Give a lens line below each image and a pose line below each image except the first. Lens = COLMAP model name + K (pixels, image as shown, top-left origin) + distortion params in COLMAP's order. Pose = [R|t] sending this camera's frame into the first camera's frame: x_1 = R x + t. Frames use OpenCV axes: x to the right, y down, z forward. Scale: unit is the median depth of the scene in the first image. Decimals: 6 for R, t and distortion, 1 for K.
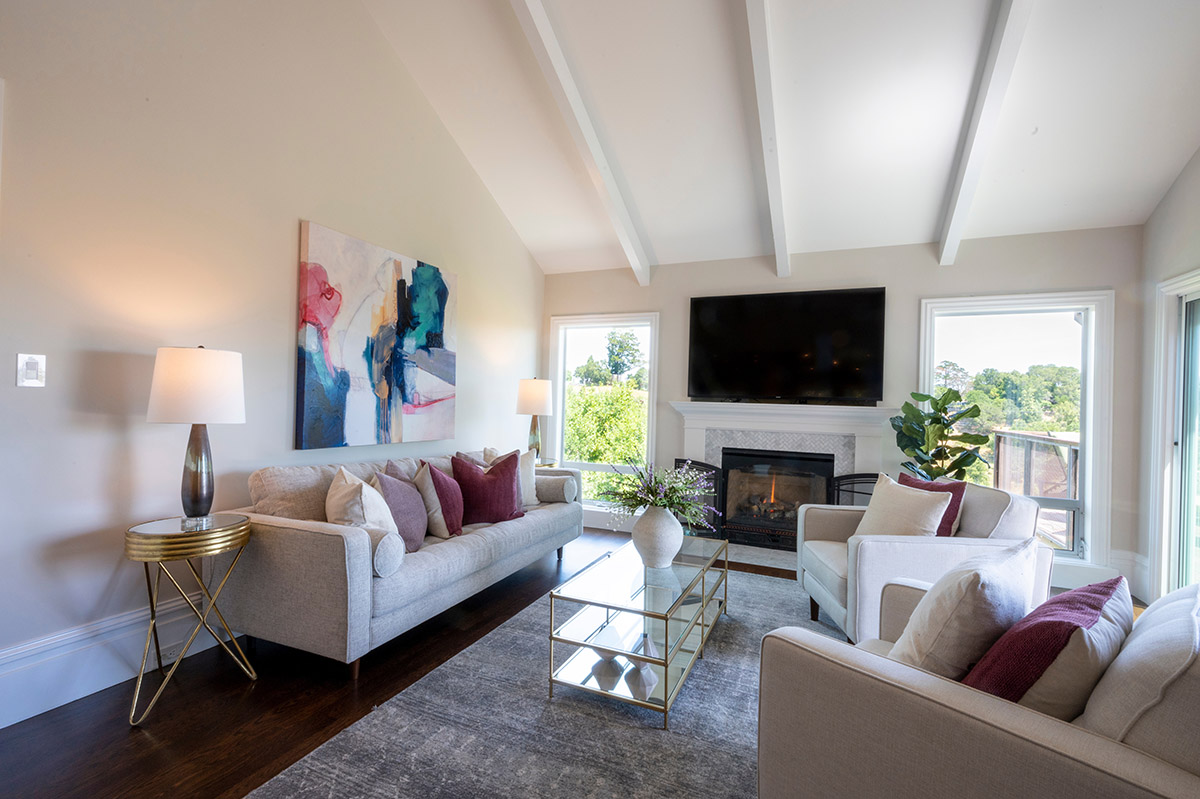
lens RADIAL K [[517.3, 0, 604.6], [0, 517.3, 403.5], [0, 0, 1]] dist [0.000928, 0.000100]
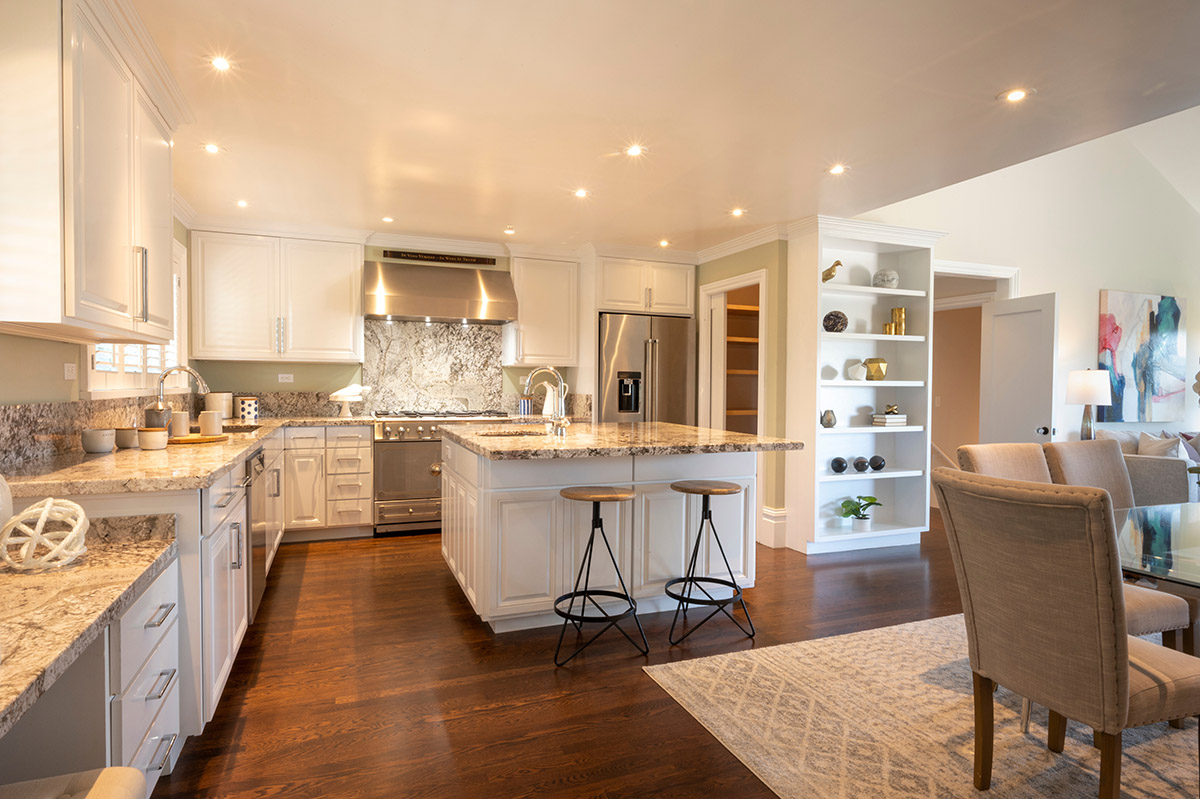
lens RADIAL K [[651.3, 0, 600.0], [0, 651.3, 399.5], [0, 0, 1]] dist [-0.001068, -0.000355]
pose [[0.710477, -0.003555, -0.703711, -0.214238], [0.007355, 0.999970, 0.002375, -0.004521], [0.703682, -0.006864, 0.710482, -1.491287]]
